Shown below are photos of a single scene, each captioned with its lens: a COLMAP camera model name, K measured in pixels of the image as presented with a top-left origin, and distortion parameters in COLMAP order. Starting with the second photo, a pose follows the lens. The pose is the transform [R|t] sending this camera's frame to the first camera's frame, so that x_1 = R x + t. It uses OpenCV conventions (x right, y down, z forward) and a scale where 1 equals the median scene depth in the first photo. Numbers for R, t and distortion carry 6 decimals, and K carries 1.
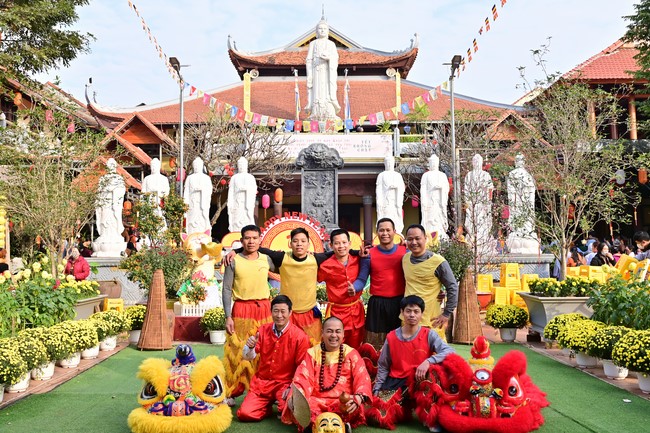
lens RADIAL K [[678.7, 0, 321.4], [0, 678.7, 191.1], [0, 0, 1]] dist [-0.009173, 0.000000]
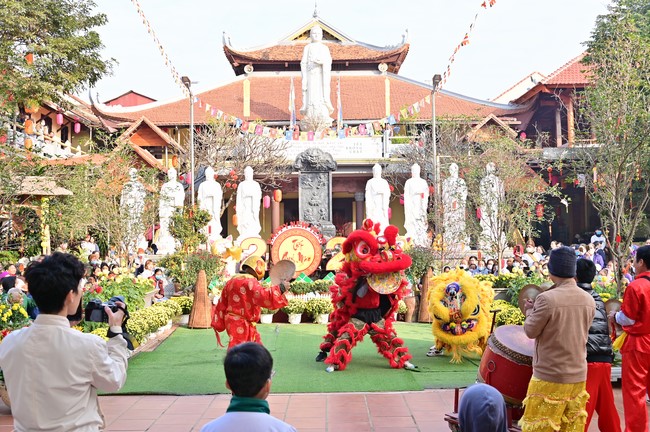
lens RADIAL K [[774.0, 0, 326.5], [0, 774.0, 216.2], [0, 0, 1]] dist [-0.005784, 0.000000]
pose [[0.999788, -0.004975, 0.019969, -0.009048], [0.003608, 0.997684, 0.067918, -0.042344], [-0.020260, -0.067832, 0.997491, -0.239049]]
